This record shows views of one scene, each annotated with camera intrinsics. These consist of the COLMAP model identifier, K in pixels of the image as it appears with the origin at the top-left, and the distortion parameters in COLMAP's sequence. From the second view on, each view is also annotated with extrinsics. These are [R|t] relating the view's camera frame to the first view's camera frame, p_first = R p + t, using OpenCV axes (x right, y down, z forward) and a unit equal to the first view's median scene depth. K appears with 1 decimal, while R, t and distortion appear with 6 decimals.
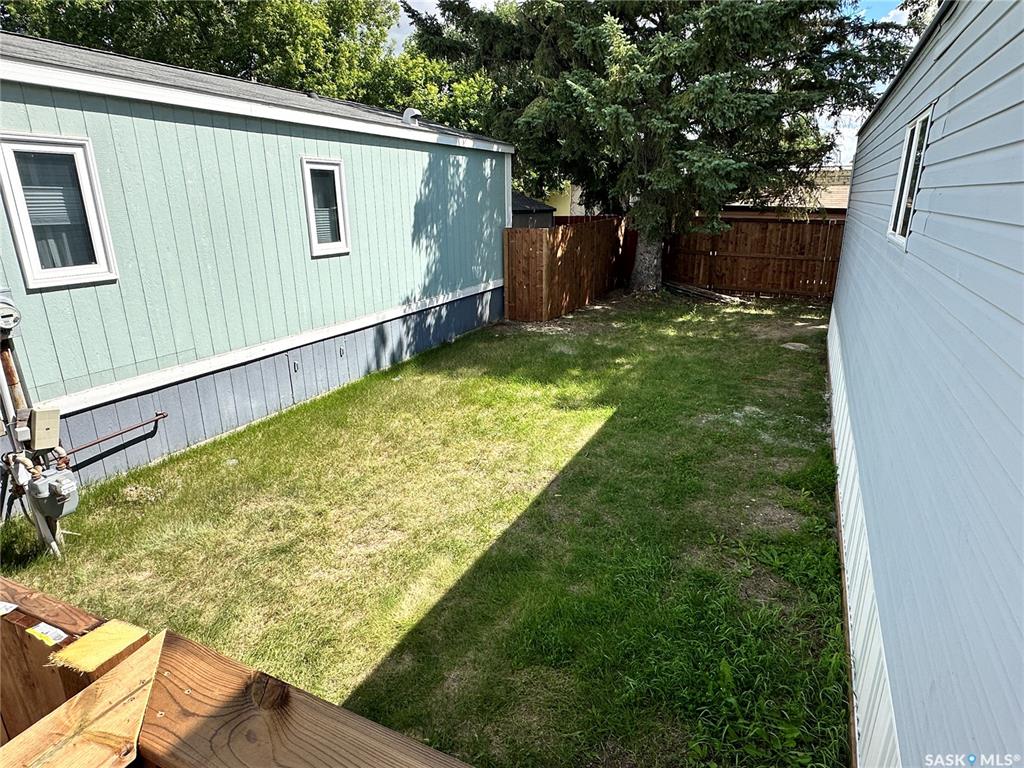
lens RADIAL K [[602.7, 0, 513.3], [0, 602.7, 389.3], [0, 0, 1]] dist [-0.002608, 0.002559]
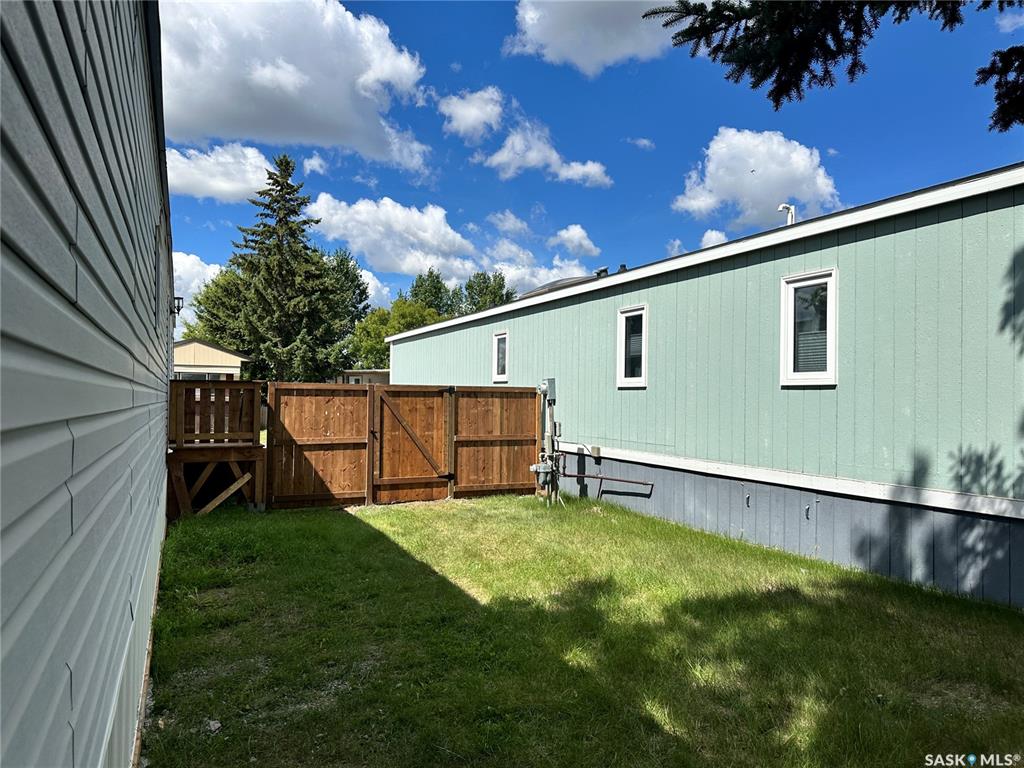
lens RADIAL K [[711.4, 0, 541.3], [0, 711.4, 404.3], [0, 0, 1]] dist [0.055390, 0.001519]
pose [[-0.614774, 0.004928, -0.788688, 0.362781], [-0.246546, 0.948667, 0.198107, -0.165662], [0.749178, 0.316239, -0.582001, 0.710406]]
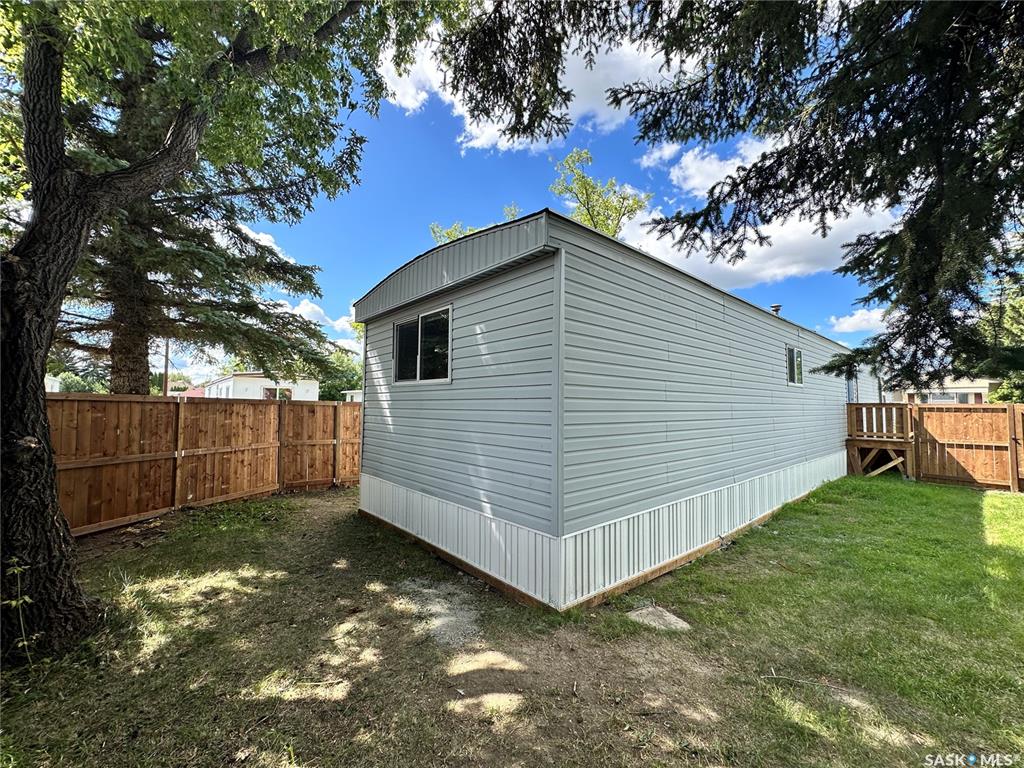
lens RADIAL K [[409.6, 0, 512.2], [0, 409.6, 383.5], [0, 0, 1]] dist [-0.000746, 0.000508]
pose [[-0.921743, 0.018211, 0.387374, 0.312690], [0.115809, 0.966243, 0.230138, -0.247899], [-0.370106, 0.256990, -0.892736, 0.939733]]
